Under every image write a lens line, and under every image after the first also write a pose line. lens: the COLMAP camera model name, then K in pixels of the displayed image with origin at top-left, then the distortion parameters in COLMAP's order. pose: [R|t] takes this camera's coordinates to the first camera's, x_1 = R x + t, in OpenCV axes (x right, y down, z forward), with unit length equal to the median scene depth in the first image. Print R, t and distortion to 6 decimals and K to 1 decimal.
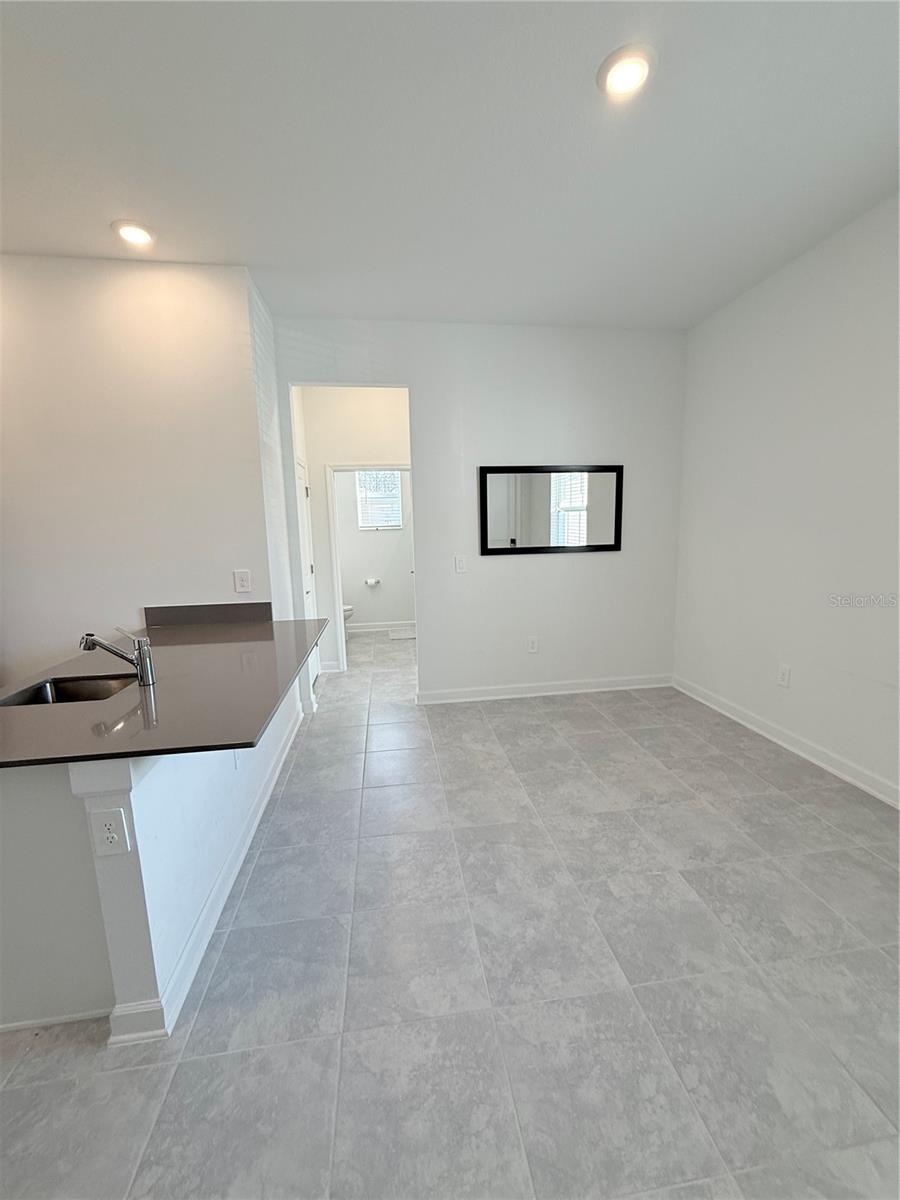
lens RADIAL K [[477.6, 0, 450.8], [0, 477.6, 597.2], [0, 0, 1]] dist [-0.001282, 0.000684]
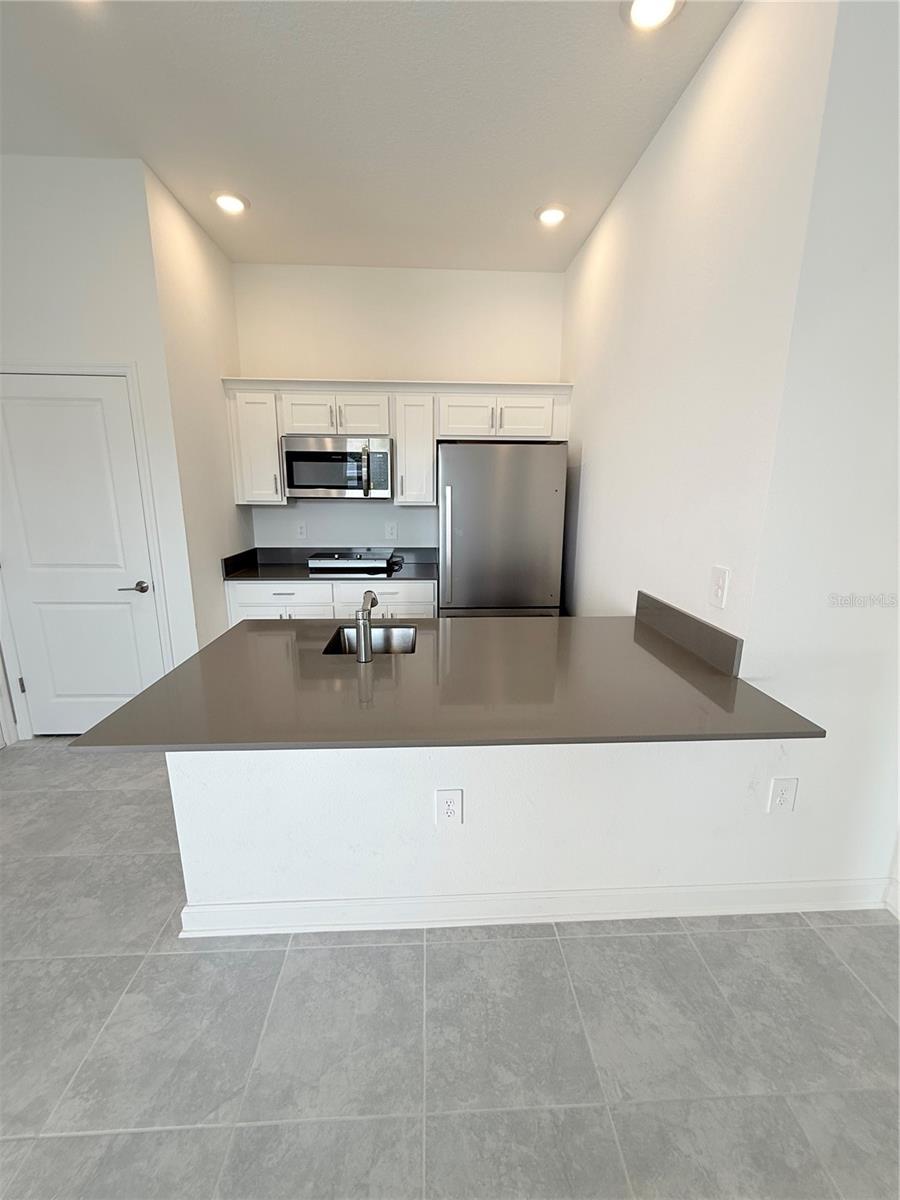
lens RADIAL K [[477.6, 0, 451.3], [0, 477.6, 597.7], [0, 0, 1]] dist [-0.001282, 0.000684]
pose [[-0.088416, 0.242837, -0.966029, 0.148844], [-0.150798, 0.955386, 0.253963, -0.141157], [0.984603, 0.168130, -0.047852, 0.901688]]
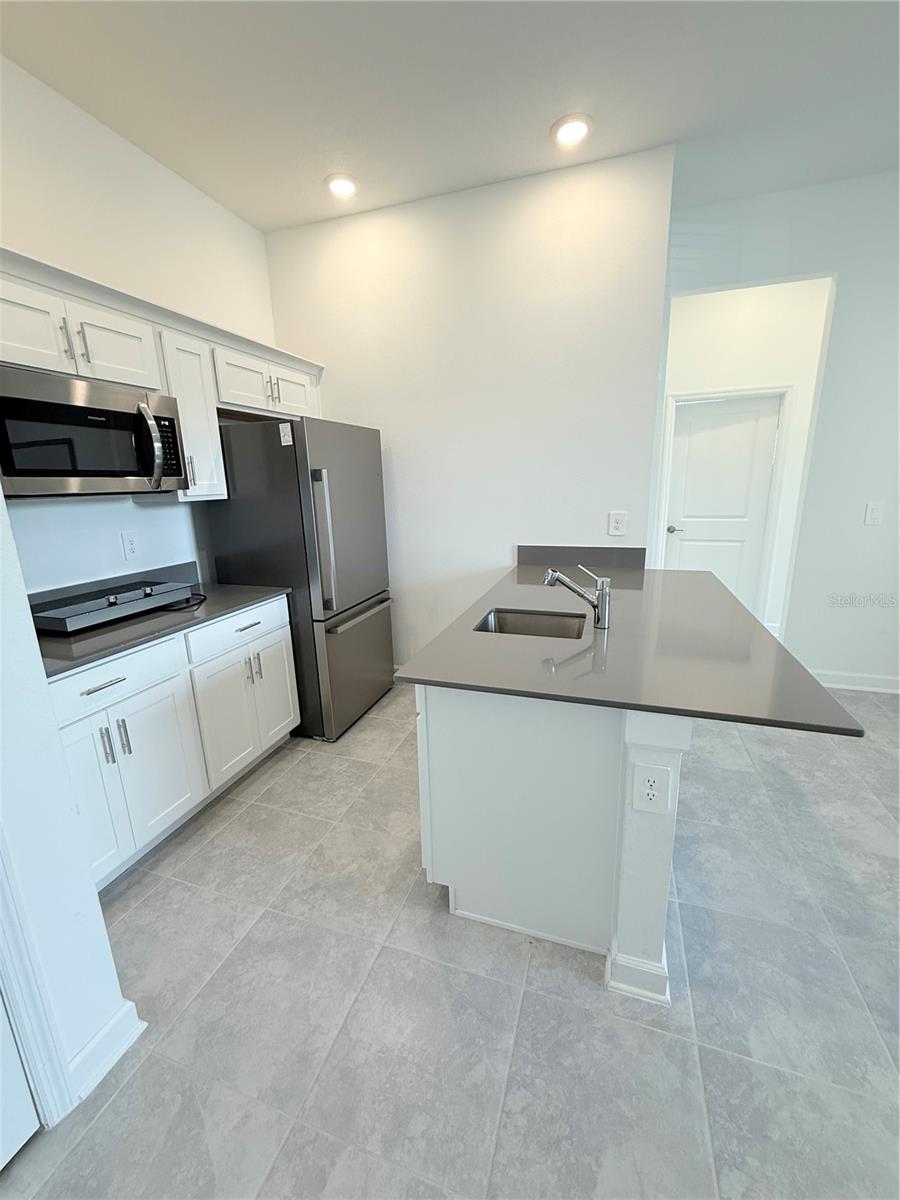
lens RADIAL K [[477.6, 0, 450.6], [0, 477.6, 596.3], [0, 0, 1]] dist [-0.001282, 0.000684]
pose [[0.893565, 0.107489, -0.435875, -0.378471], [-0.061734, 0.991110, 0.117855, 0.021363], [0.444668, -0.078403, 0.892257, 0.018668]]
